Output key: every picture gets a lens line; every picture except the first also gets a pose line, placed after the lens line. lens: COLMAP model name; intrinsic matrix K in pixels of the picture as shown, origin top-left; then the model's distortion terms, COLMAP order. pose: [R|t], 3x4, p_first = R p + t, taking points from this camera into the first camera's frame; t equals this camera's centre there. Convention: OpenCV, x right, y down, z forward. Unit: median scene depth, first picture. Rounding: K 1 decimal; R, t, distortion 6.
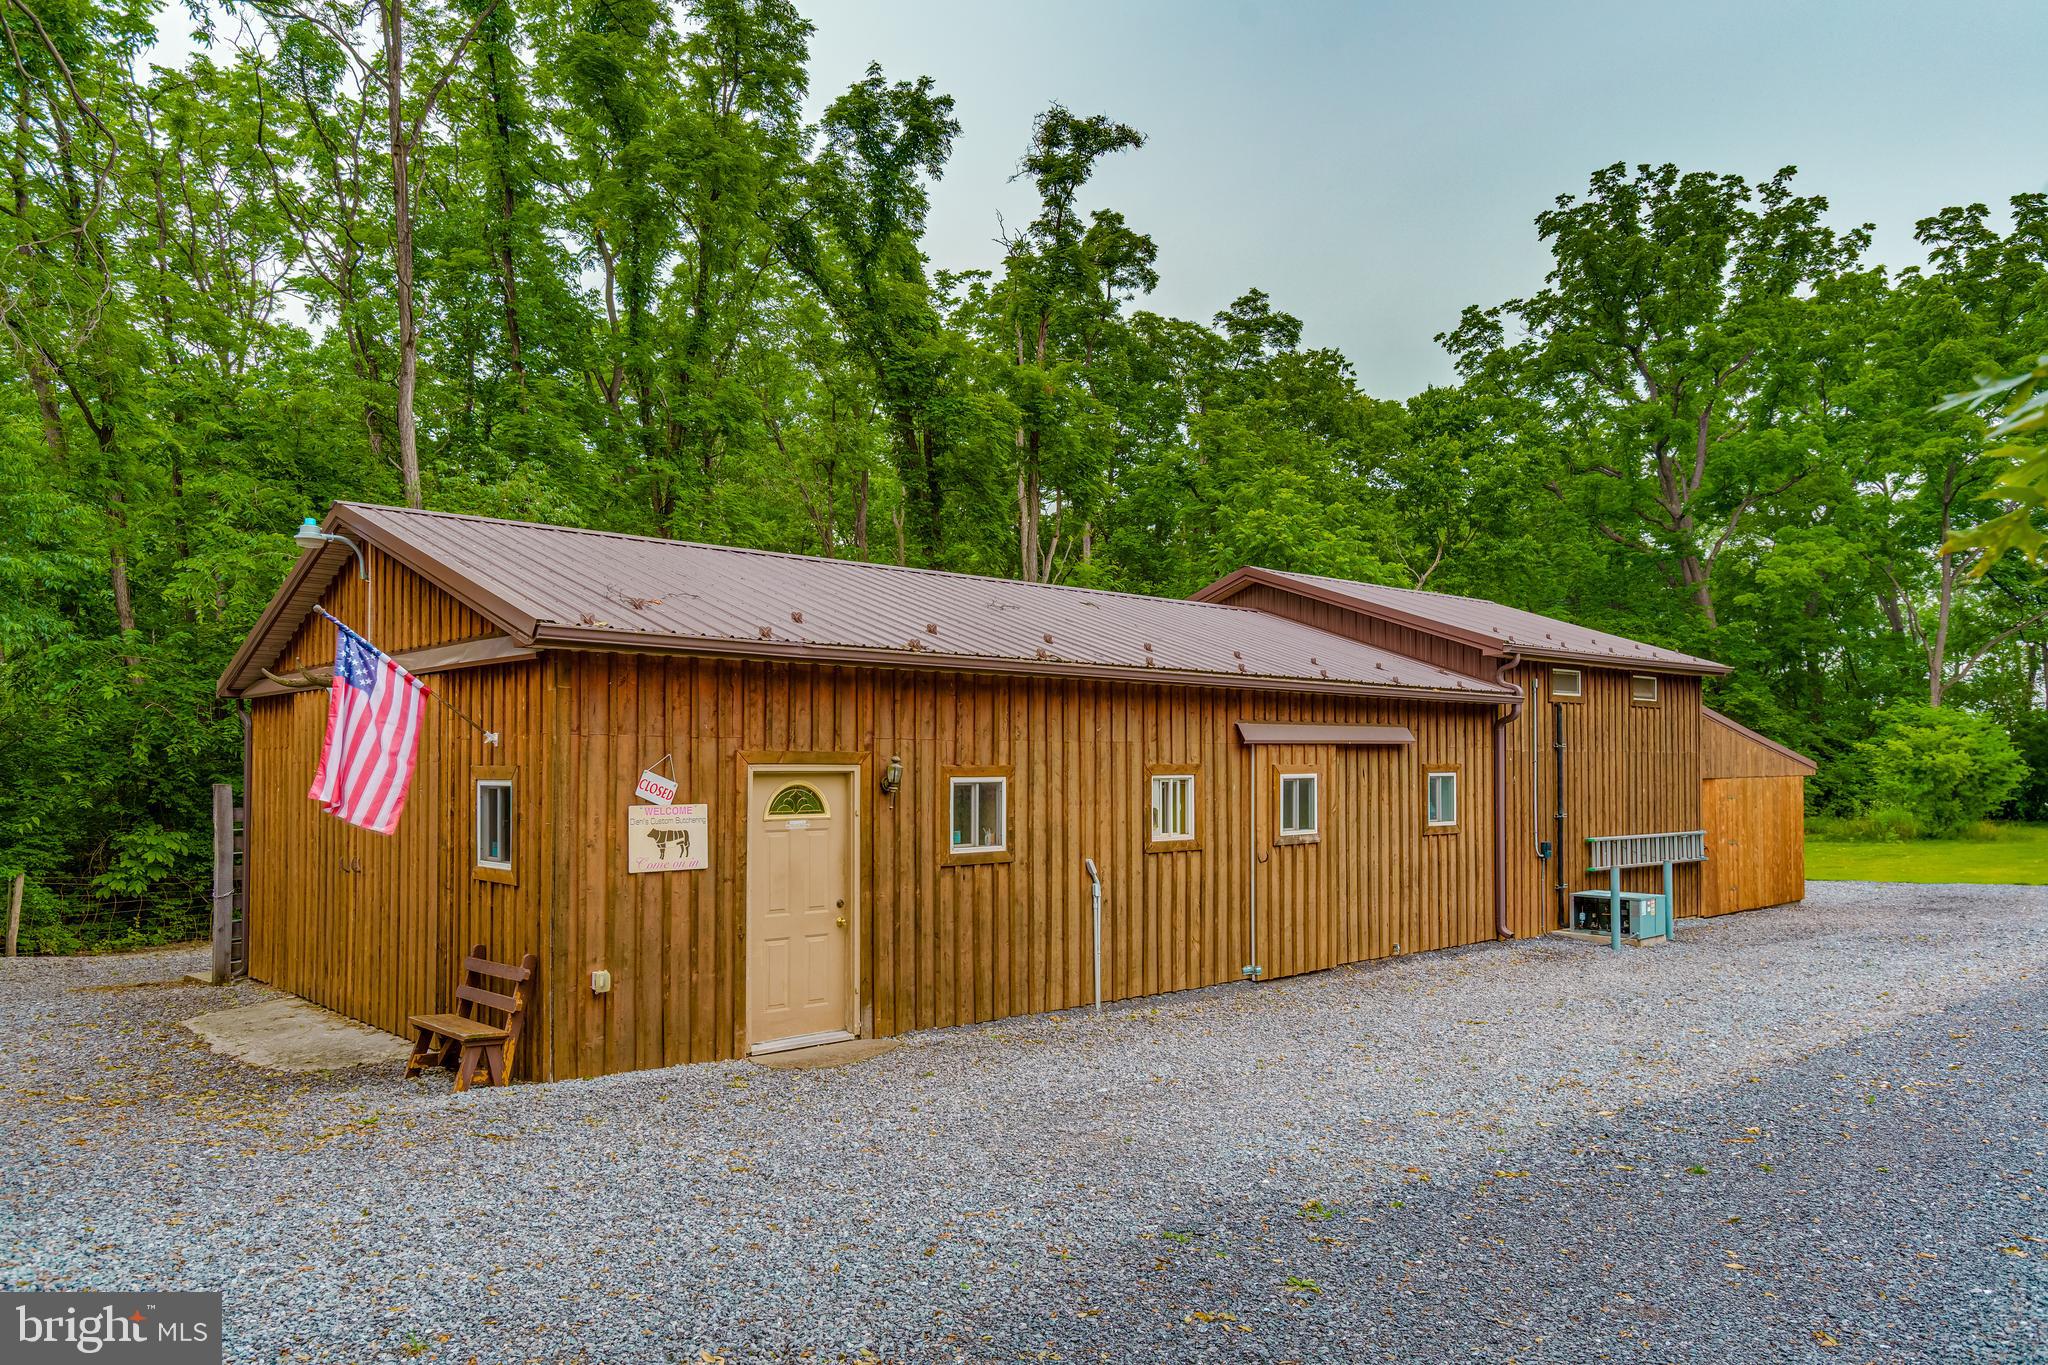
lens RADIAL K [[1434.9, 0, 1025.3], [0, 1434.9, 733.8], [0, 0, 1]] dist [0.002687, -0.000138]
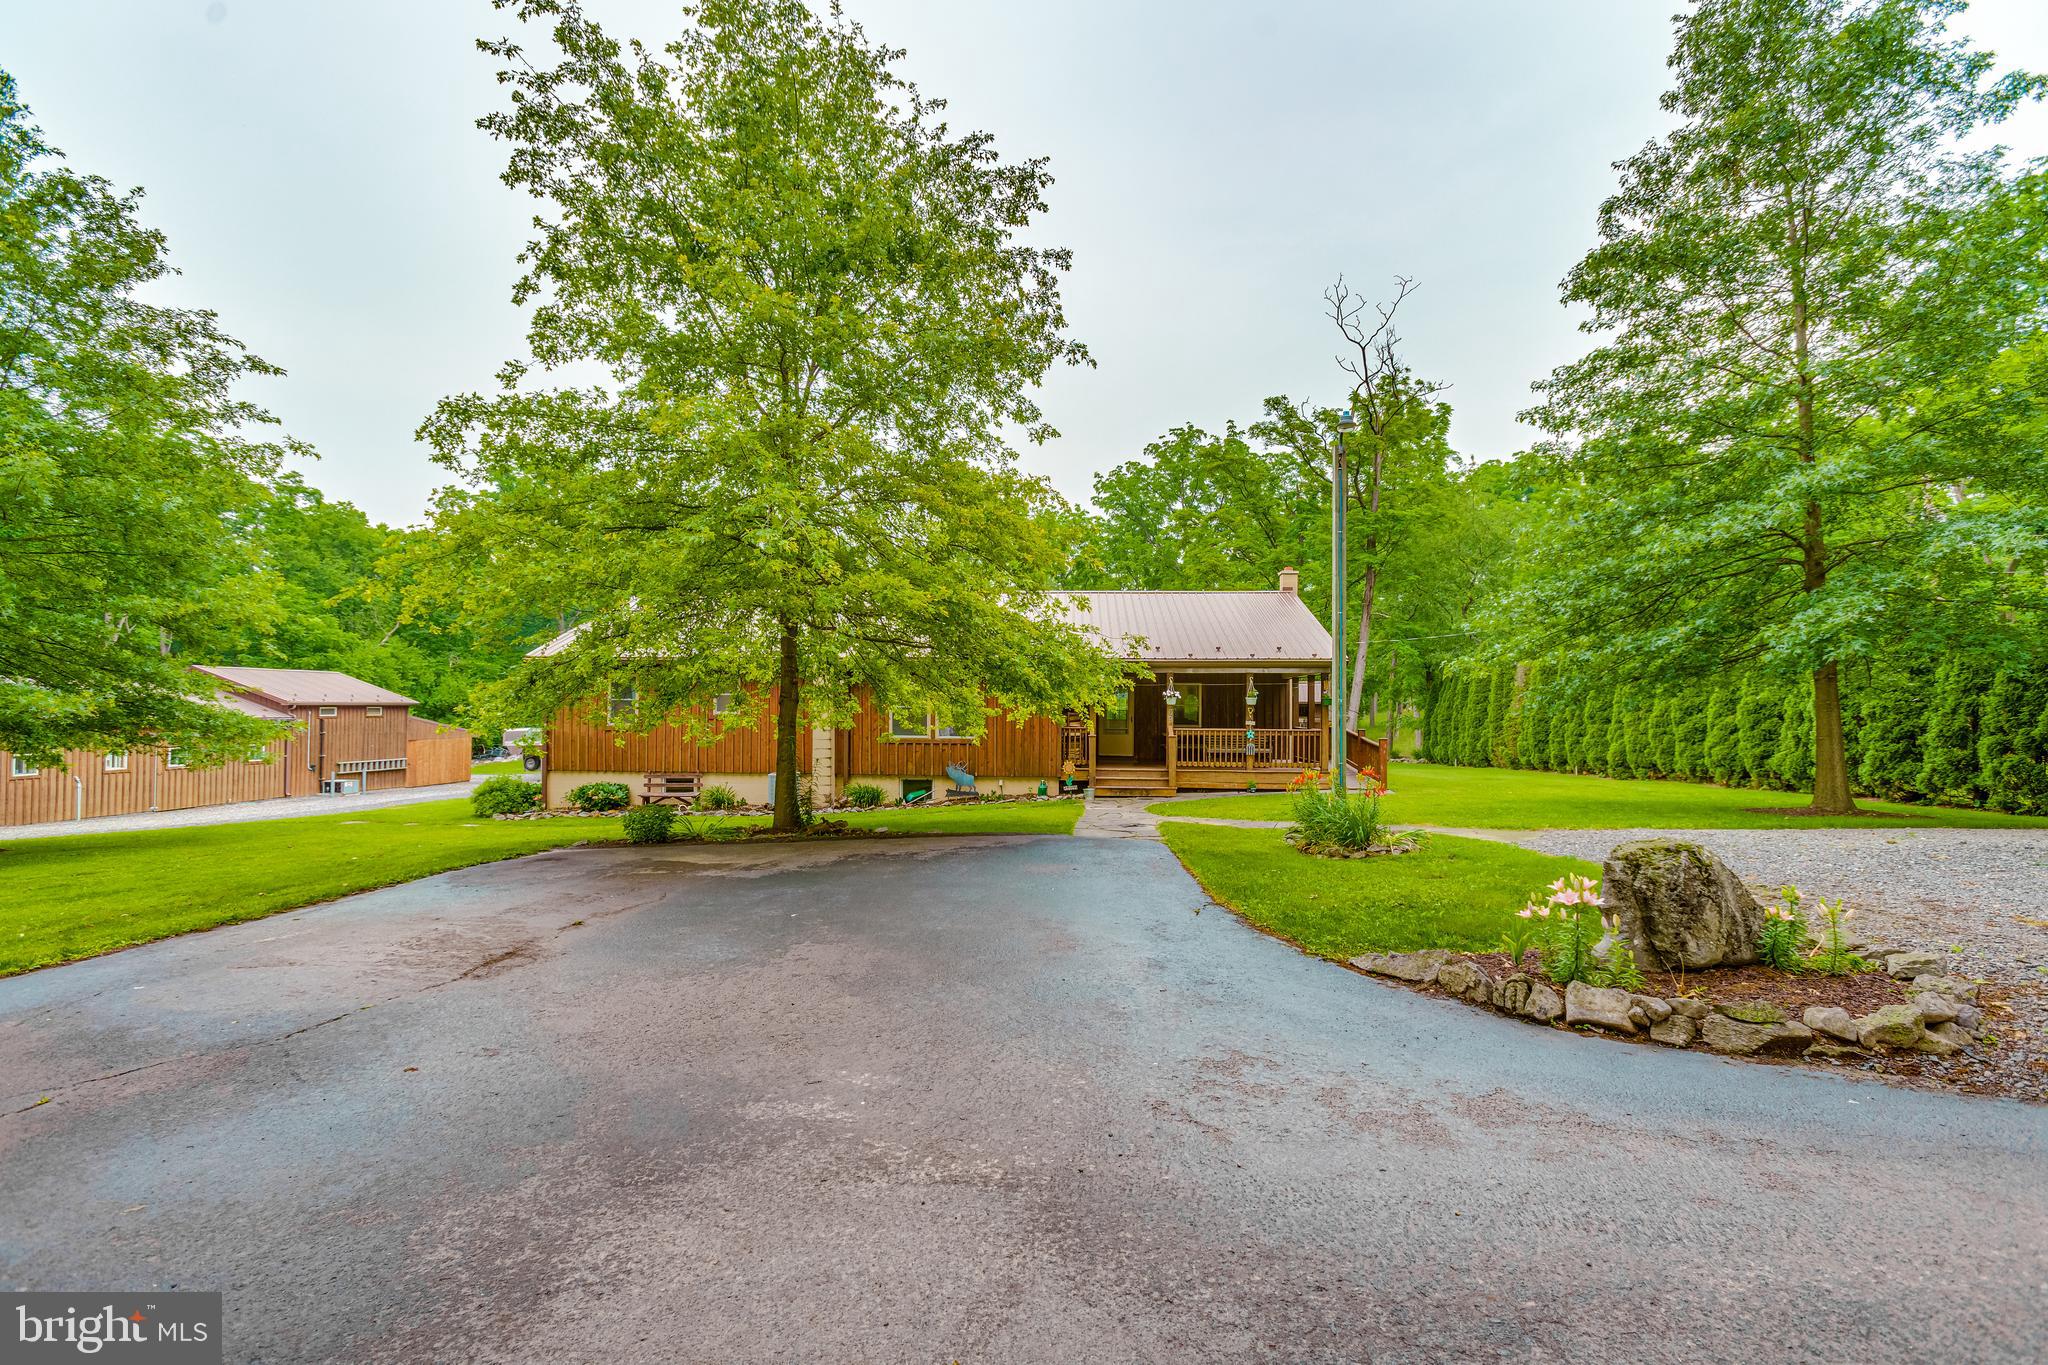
lens RADIAL K [[918.4, 0, 1028.1], [0, 918.4, 690.0], [0, 0, 1]] dist [0.000305, 0.000372]
pose [[0.733889, 0.025315, 0.678798, 0.215393], [-0.028954, 0.999563, -0.005974, -0.168794], [-0.678652, -0.015270, 0.734301, -2.110513]]
